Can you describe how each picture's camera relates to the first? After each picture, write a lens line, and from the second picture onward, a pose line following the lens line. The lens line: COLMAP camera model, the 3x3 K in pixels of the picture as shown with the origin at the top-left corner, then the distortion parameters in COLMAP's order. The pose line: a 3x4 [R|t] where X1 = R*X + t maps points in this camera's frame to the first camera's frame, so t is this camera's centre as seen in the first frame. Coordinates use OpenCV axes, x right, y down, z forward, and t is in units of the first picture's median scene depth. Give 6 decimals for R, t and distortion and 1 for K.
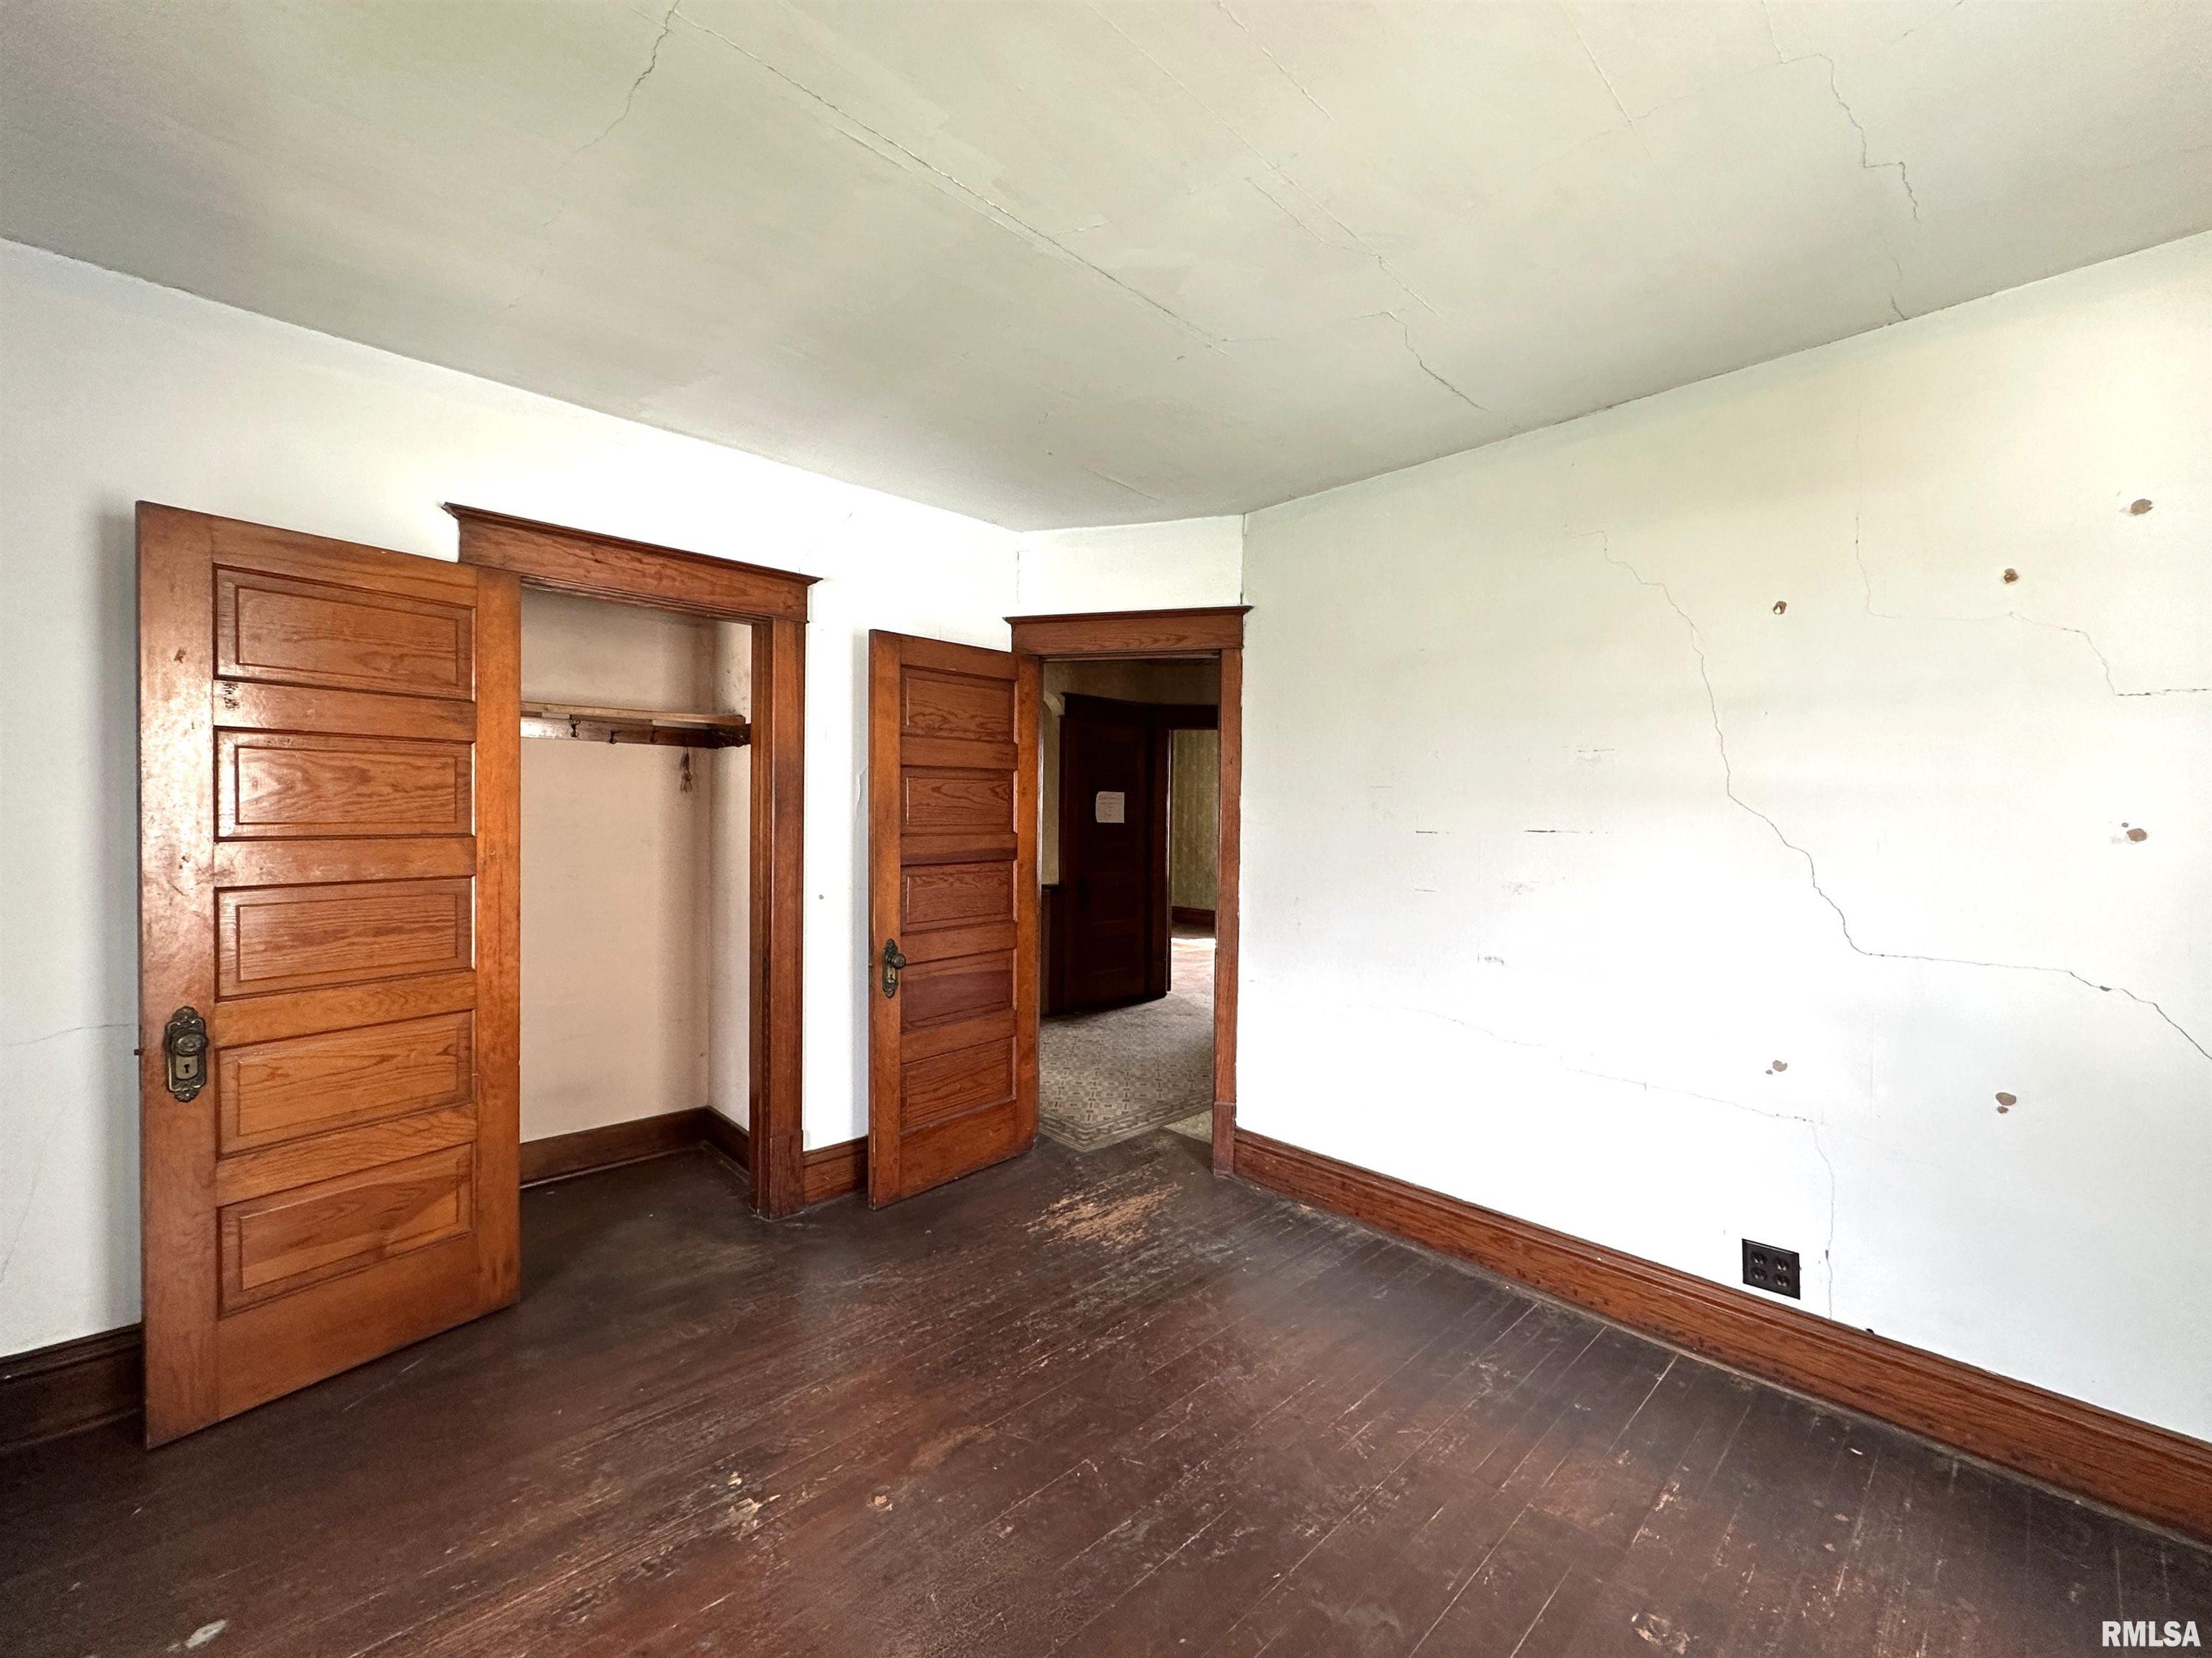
lens RADIAL K [[891.9, 0, 1105.6], [0, 891.9, 826.1], [0, 0, 1]] dist [-0.003514, 0.001233]
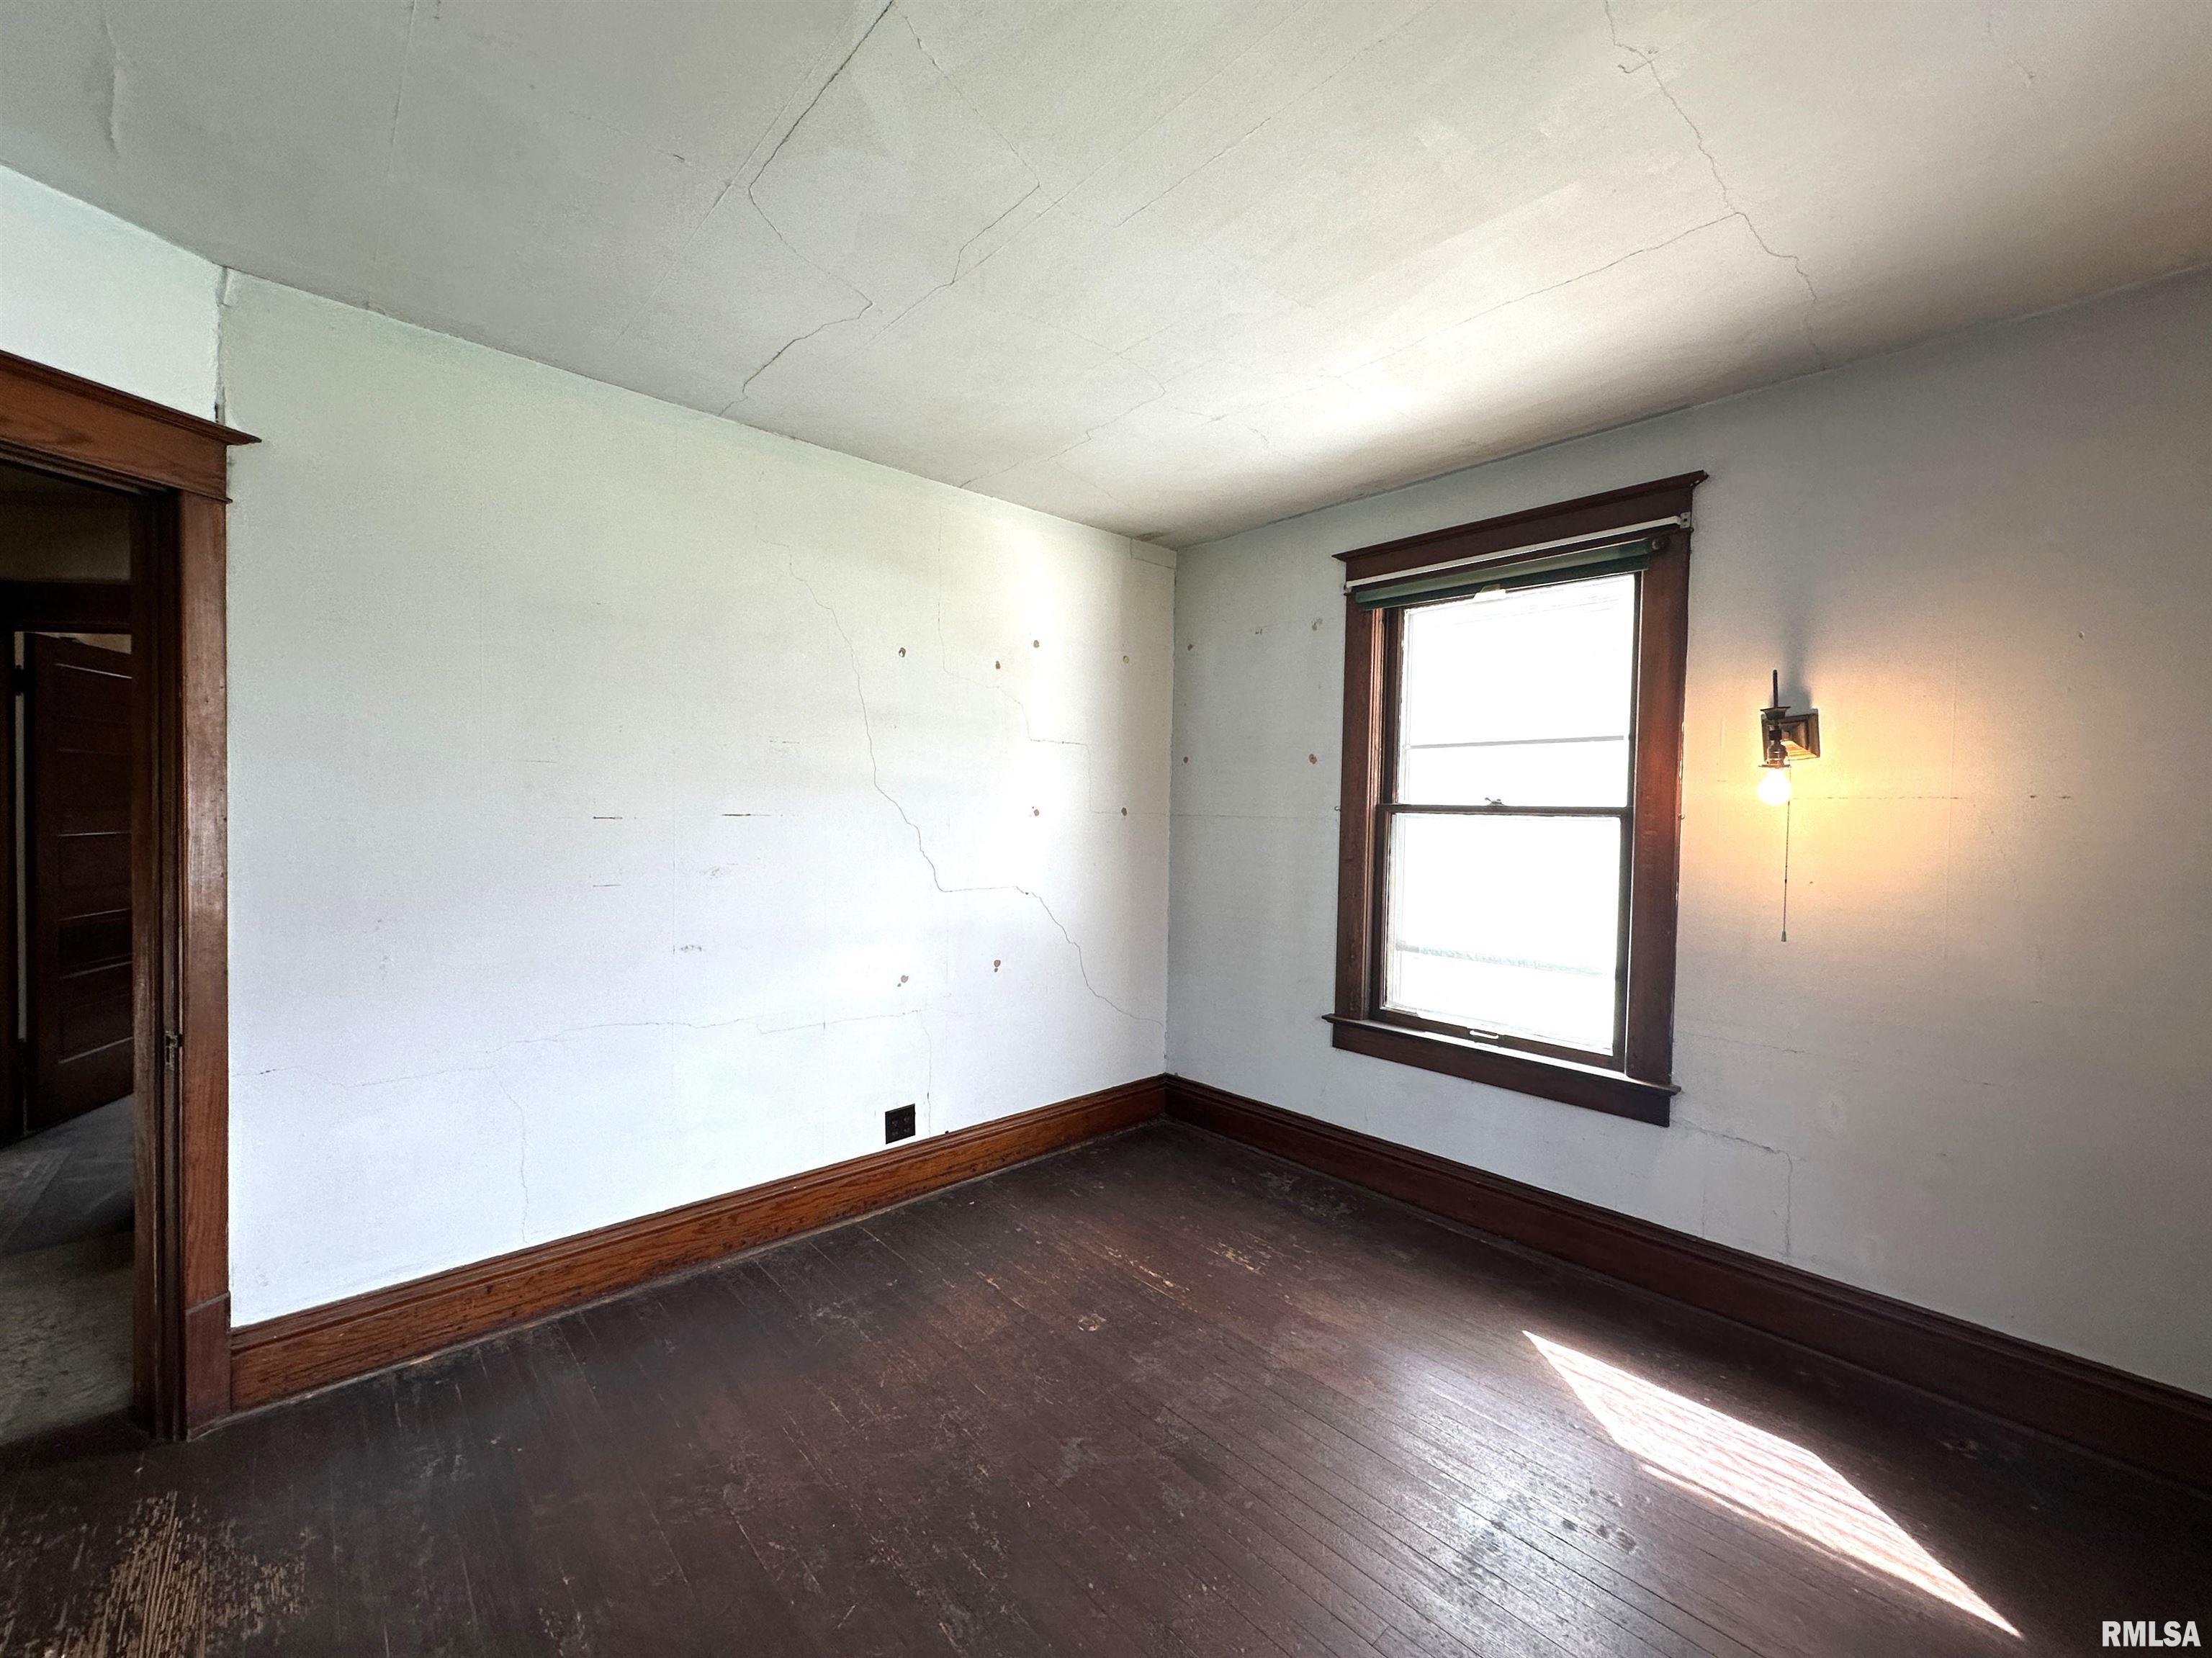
lens RADIAL K [[891.9, 0, 1107.2], [0, 891.9, 825.0], [0, 0, 1]] dist [-0.003514, 0.001233]
pose [[0.017569, -0.030808, 0.999371, -0.610107], [-0.003538, 0.999517, 0.030875, -0.018101], [-0.999839, -0.004078, 0.017452, 0.620855]]
